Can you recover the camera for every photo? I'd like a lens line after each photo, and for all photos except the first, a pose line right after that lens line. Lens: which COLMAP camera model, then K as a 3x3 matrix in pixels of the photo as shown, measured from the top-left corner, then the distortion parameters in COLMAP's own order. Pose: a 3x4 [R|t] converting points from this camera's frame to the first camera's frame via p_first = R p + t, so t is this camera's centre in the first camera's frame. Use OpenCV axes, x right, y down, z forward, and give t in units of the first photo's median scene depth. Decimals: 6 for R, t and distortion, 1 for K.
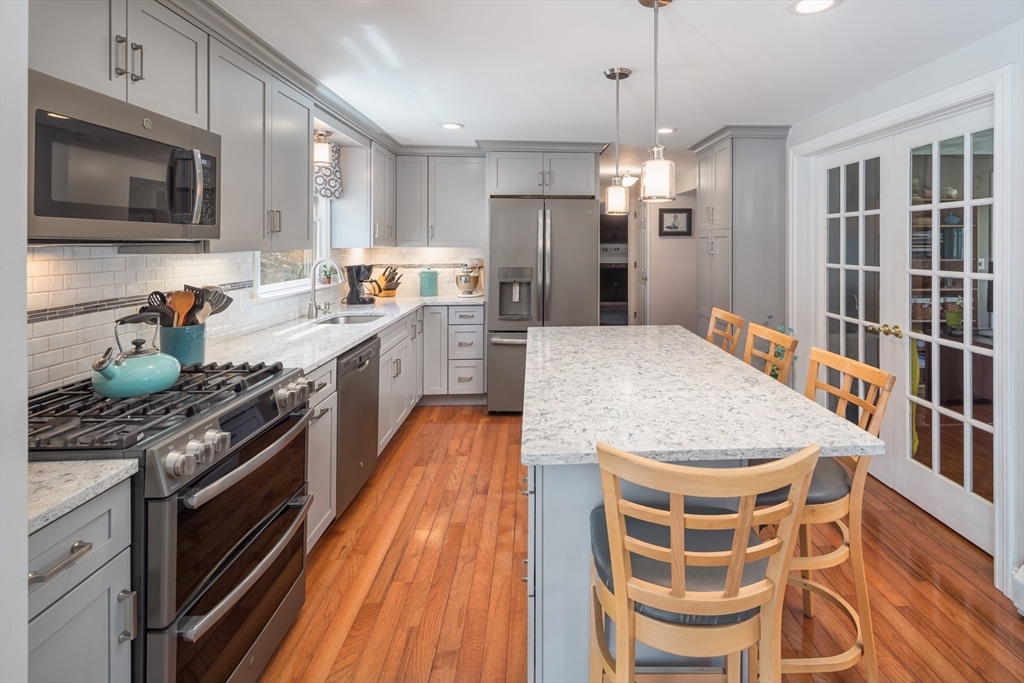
lens RADIAL K [[500.3, 0, 562.7], [0, 500.3, 248.8], [0, 0, 1]] dist [0.001575, 0.000253]
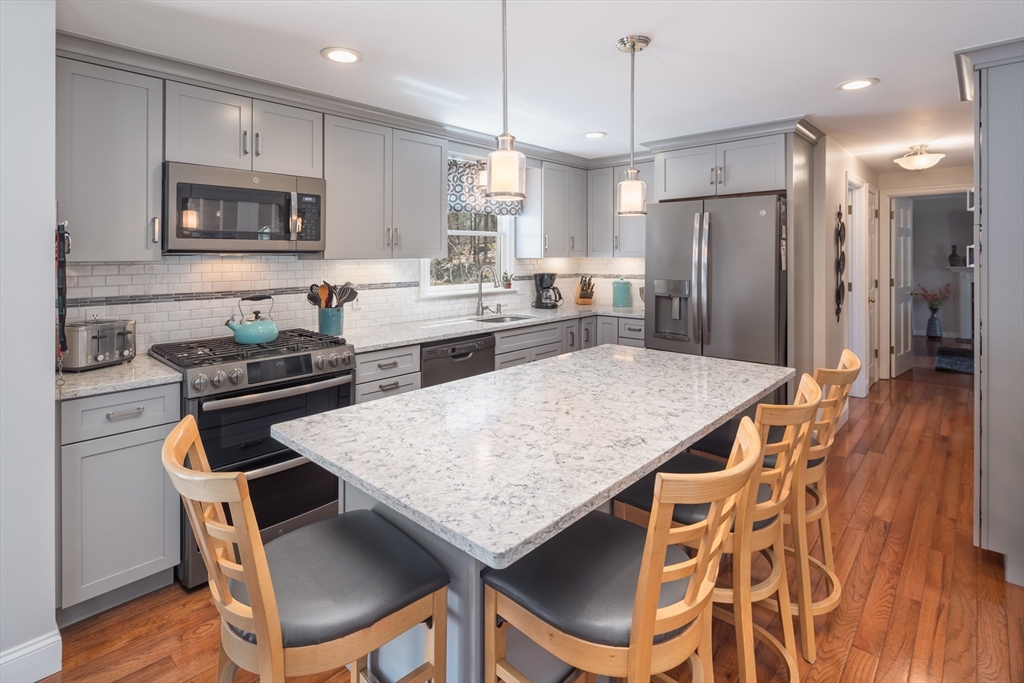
lens RADIAL K [[502.7, 0, 511.5], [0, 502.7, 256.0], [0, 0, 1]] dist [-0.004115, -0.000530]
pose [[0.686293, -0.006122, -0.727299, 0.380011], [-0.002085, 0.999944, -0.010384, 0.005900], [0.727322, 0.008643, 0.686242, 0.190132]]
